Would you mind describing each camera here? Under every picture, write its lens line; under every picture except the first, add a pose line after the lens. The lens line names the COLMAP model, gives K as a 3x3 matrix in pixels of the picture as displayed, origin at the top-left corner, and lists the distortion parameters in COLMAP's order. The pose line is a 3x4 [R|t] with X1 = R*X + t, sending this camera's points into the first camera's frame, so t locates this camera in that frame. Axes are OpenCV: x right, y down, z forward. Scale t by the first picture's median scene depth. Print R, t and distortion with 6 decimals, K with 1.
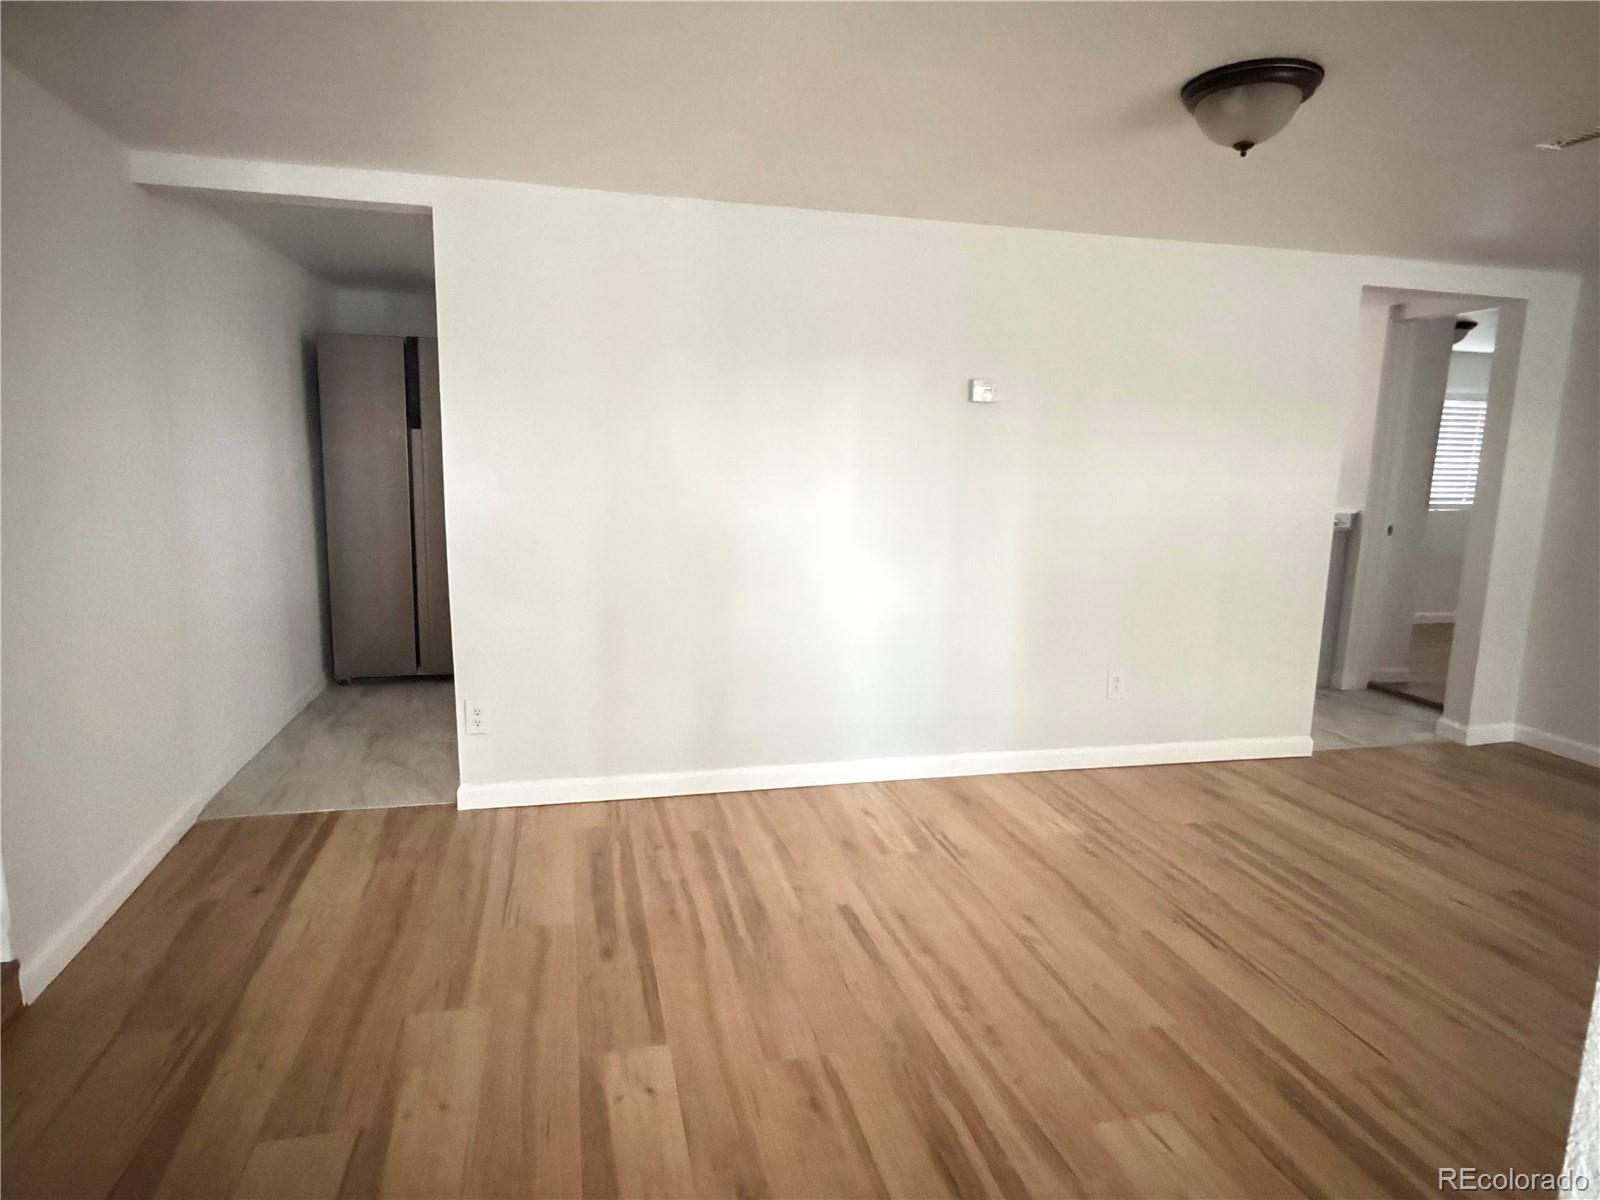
lens RADIAL K [[922.5, 0, 797.3], [0, 922.5, 599.2], [0, 0, 1]] dist [0.000700, -0.003869]
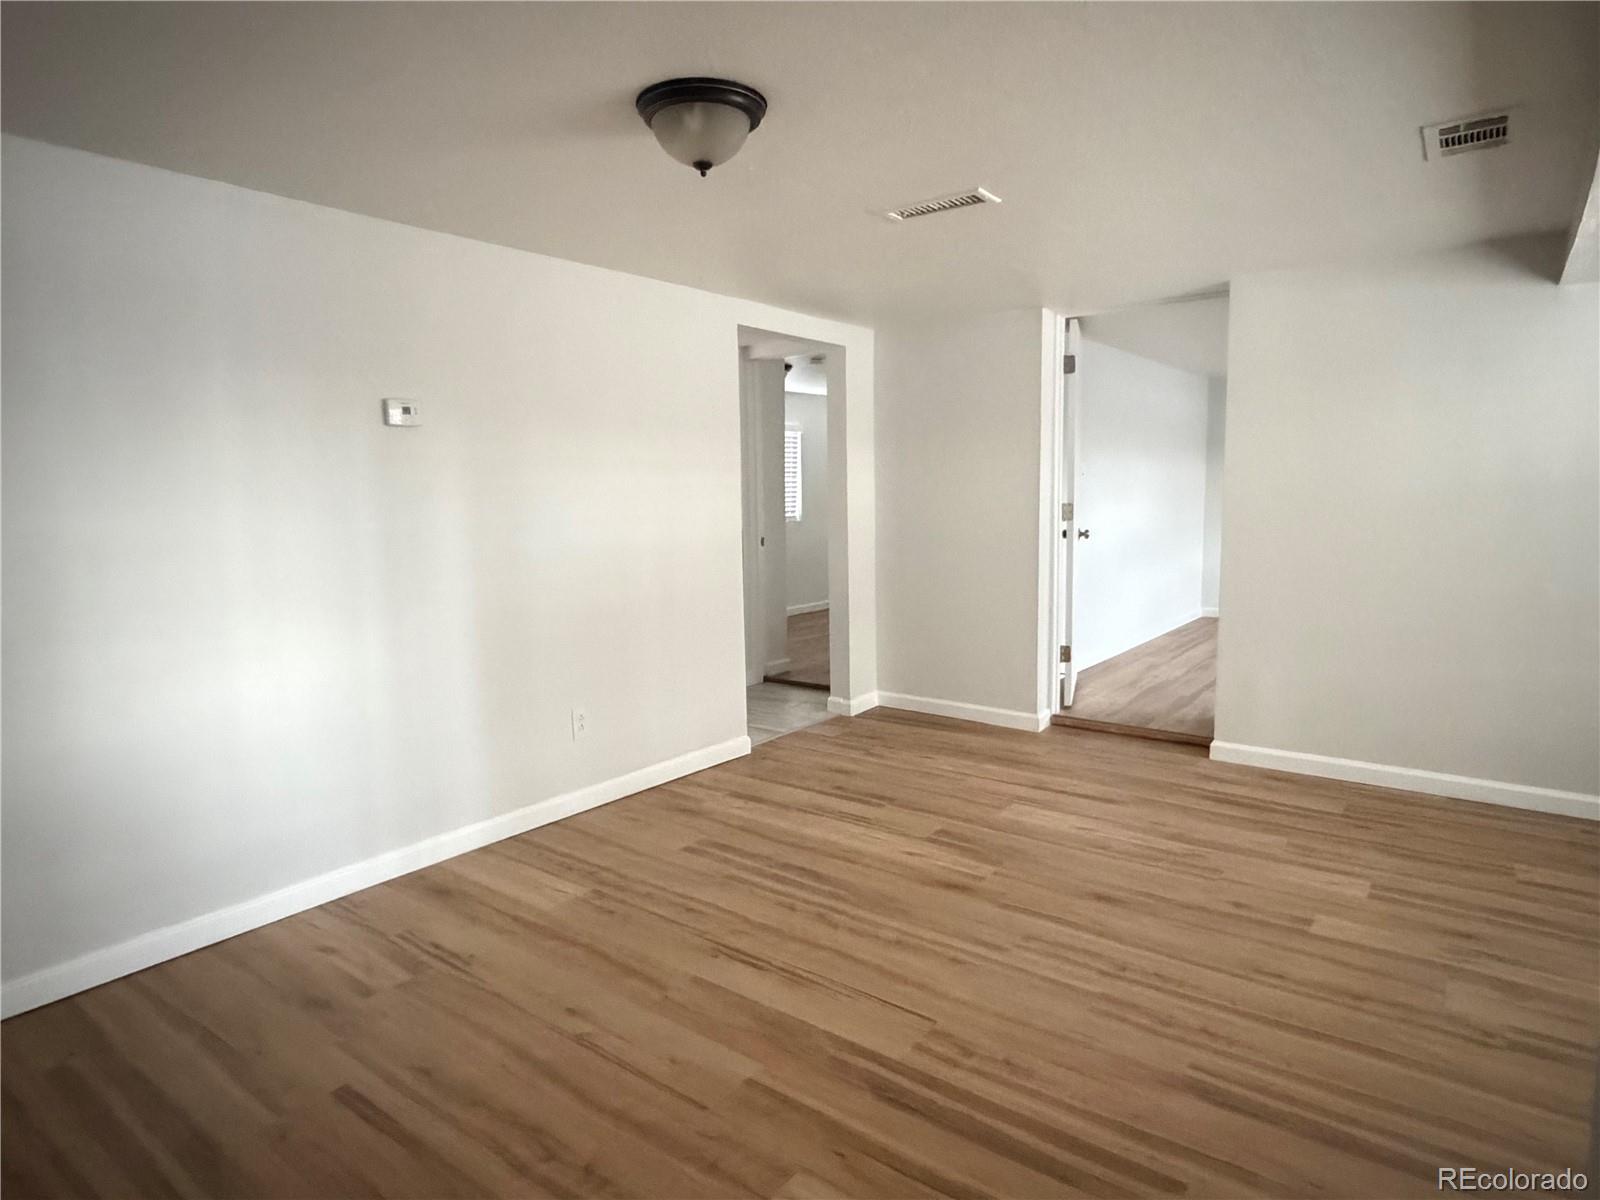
lens RADIAL K [[922.5, 0, 802.8], [0, 922.5, 603.7], [0, 0, 1]] dist [0.000700, -0.003869]
pose [[0.773791, -0.112258, 0.623415, -0.069382], [0.129977, 0.991368, 0.017187, -0.019969], [-0.619963, 0.067730, 0.781703, 0.130862]]
